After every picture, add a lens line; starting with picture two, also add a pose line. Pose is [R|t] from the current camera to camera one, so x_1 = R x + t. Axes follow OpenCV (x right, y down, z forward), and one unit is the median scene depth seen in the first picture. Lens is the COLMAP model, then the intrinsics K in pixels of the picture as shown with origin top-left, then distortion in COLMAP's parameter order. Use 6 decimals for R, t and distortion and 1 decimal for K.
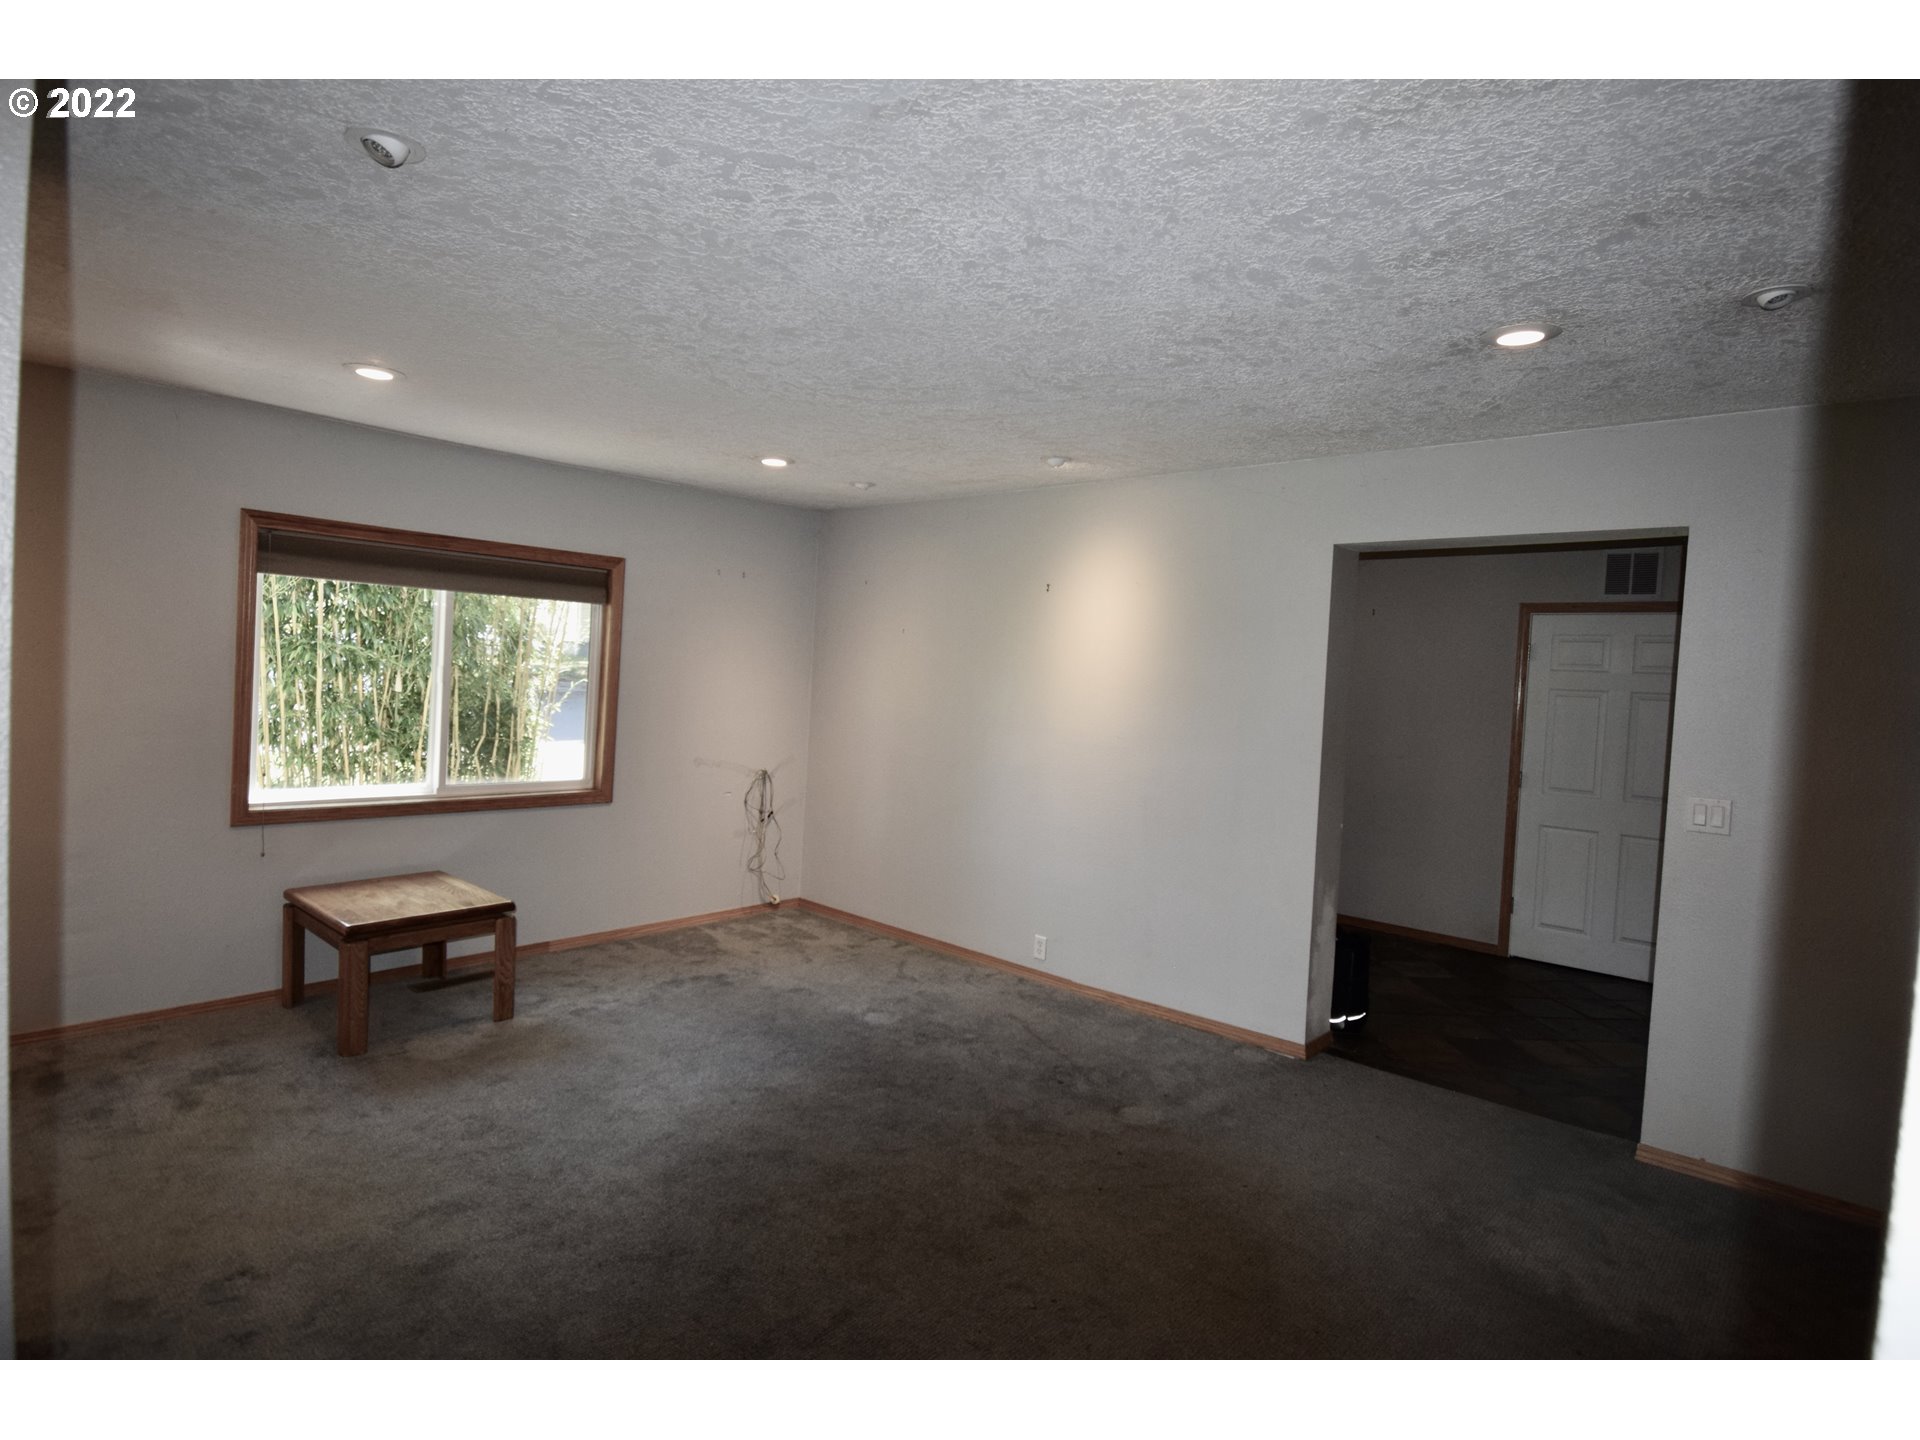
lens RADIAL K [[1015.3, 0, 973.3], [0, 1015.3, 703.8], [0, 0, 1]] dist [-0.000892, -0.001565]
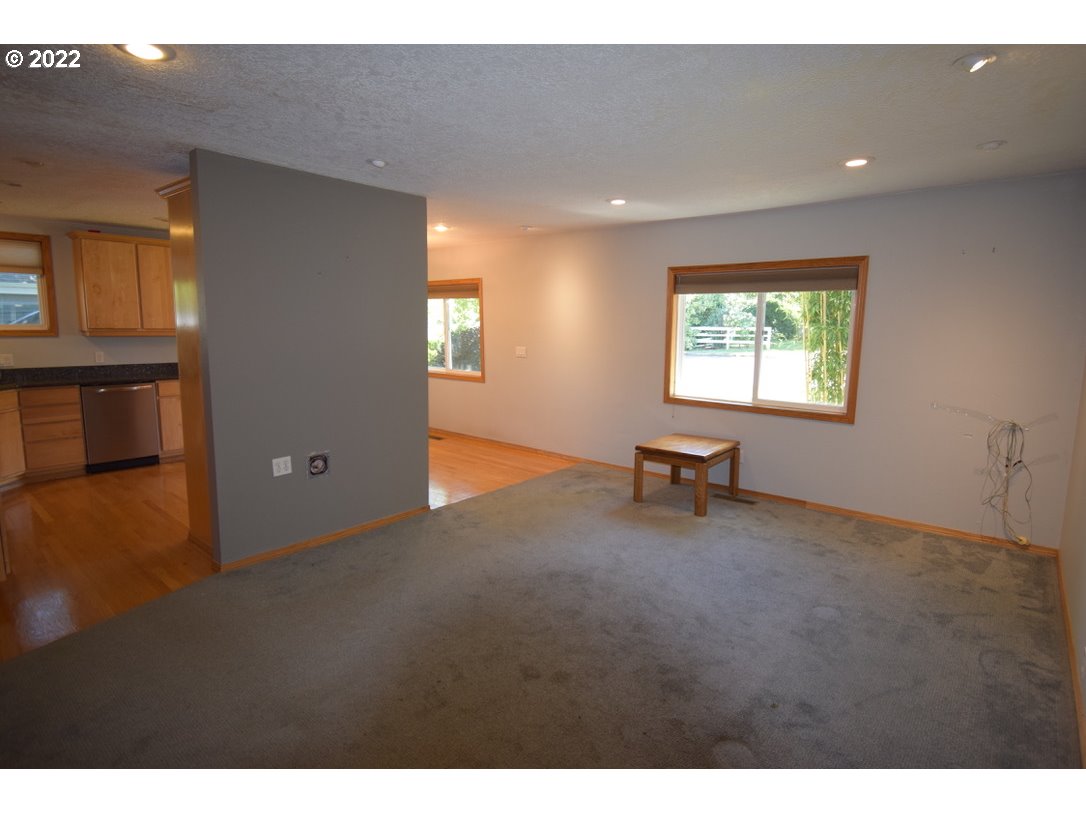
lens RADIAL K [[574.3, 0, 550.6], [0, 574.3, 411.3], [0, 0, 1]] dist [-0.000892, -0.001565]
pose [[0.016827, 0.101673, -0.994676, 0.493383], [-0.040477, 0.994070, 0.100926, 0.011932], [0.999039, 0.038563, 0.020842, 0.566720]]
